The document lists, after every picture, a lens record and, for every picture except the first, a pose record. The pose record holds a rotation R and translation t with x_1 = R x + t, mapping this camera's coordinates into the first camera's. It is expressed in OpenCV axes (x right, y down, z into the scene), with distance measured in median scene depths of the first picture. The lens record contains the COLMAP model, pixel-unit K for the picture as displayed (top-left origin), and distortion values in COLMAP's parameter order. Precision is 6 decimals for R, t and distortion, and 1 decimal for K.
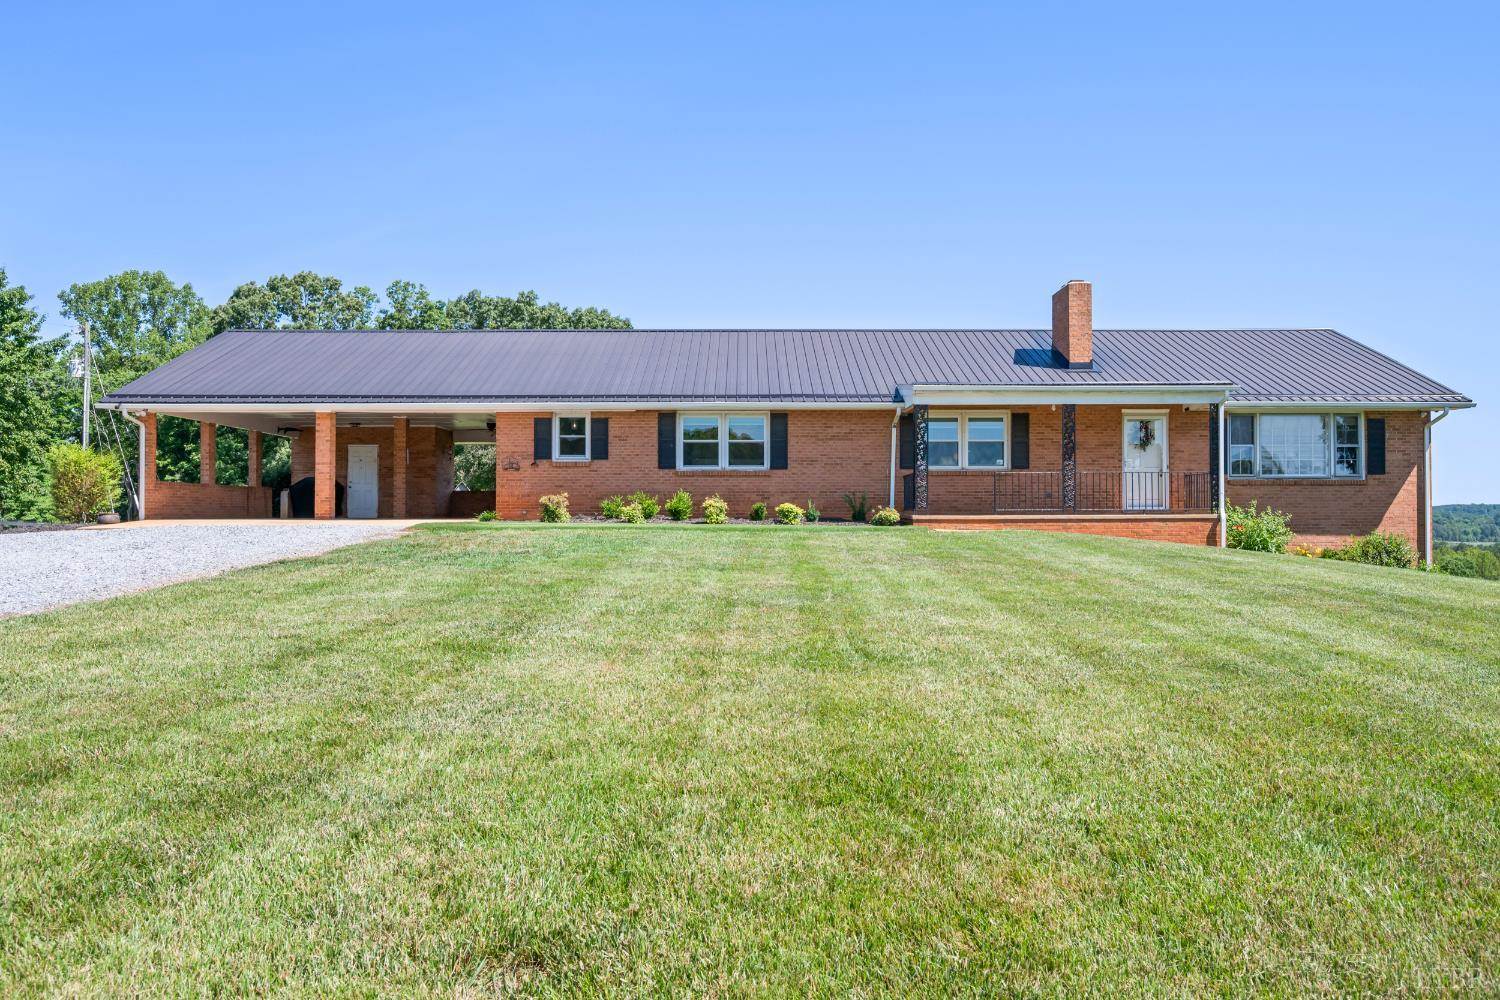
lens RADIAL K [[1039.9, 0, 749.6], [0, 1039.9, 500.4], [0, 0, 1]] dist [0.000173, 0.000014]
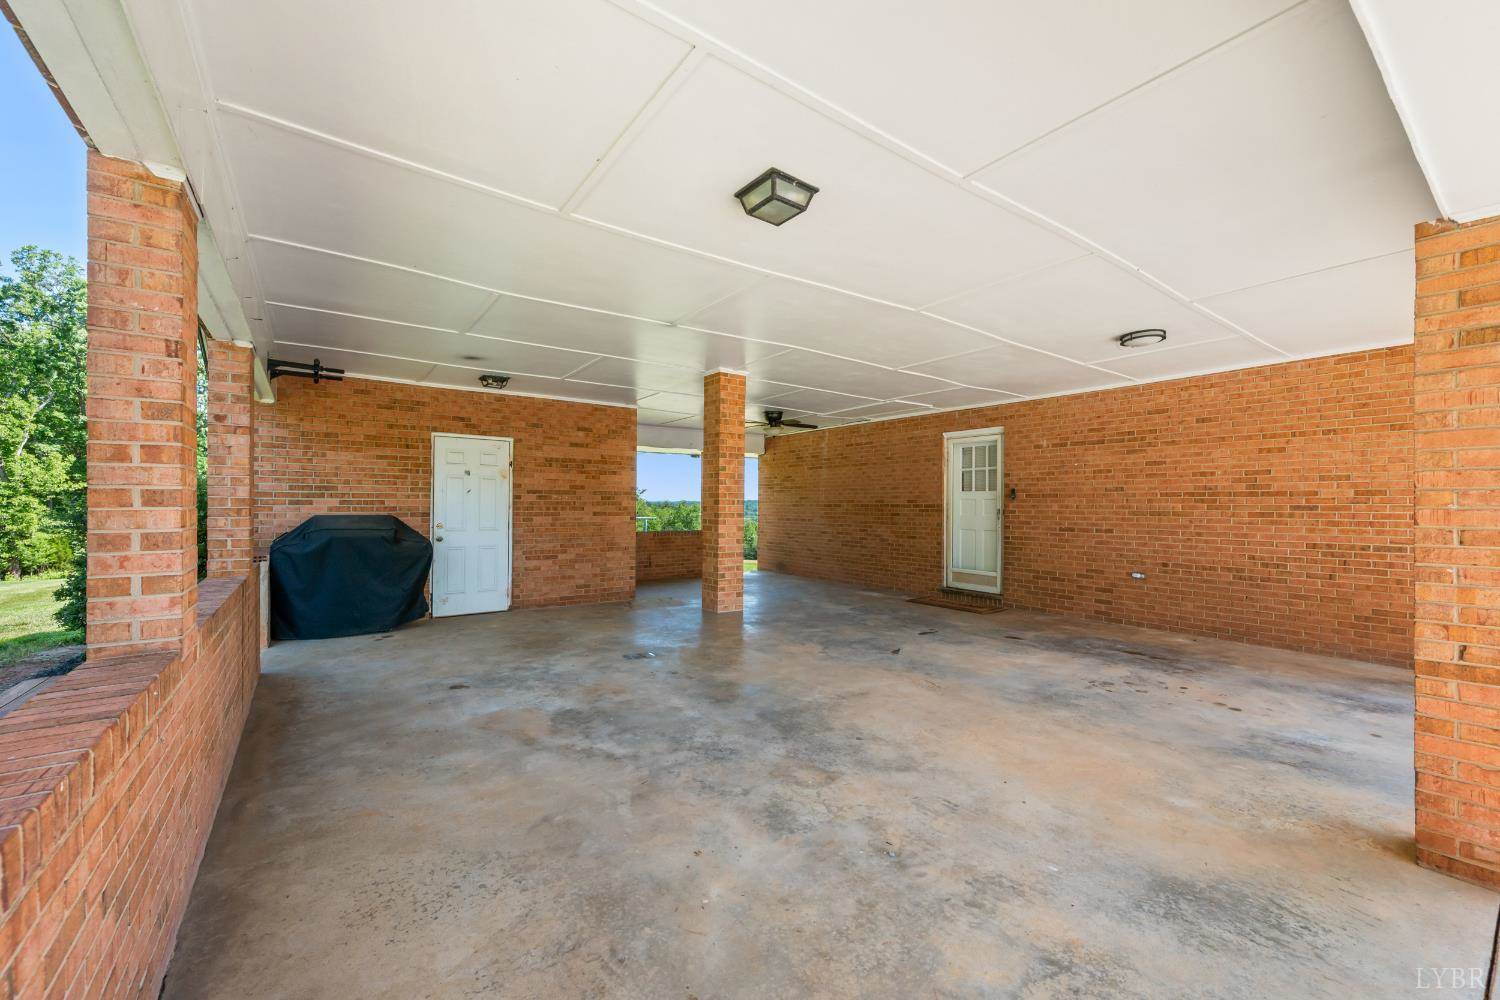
lens RADIAL K [[598.7, 0, 751.7], [0, 598.7, 501.3], [0, 0, 1]] dist [0.000497, -0.000097]
pose [[0.808279, 0.002626, 0.588794, -0.422156], [-0.005254, 0.999982, 0.002752, -0.028588], [-0.588776, -0.005318, 0.808279, 0.745213]]
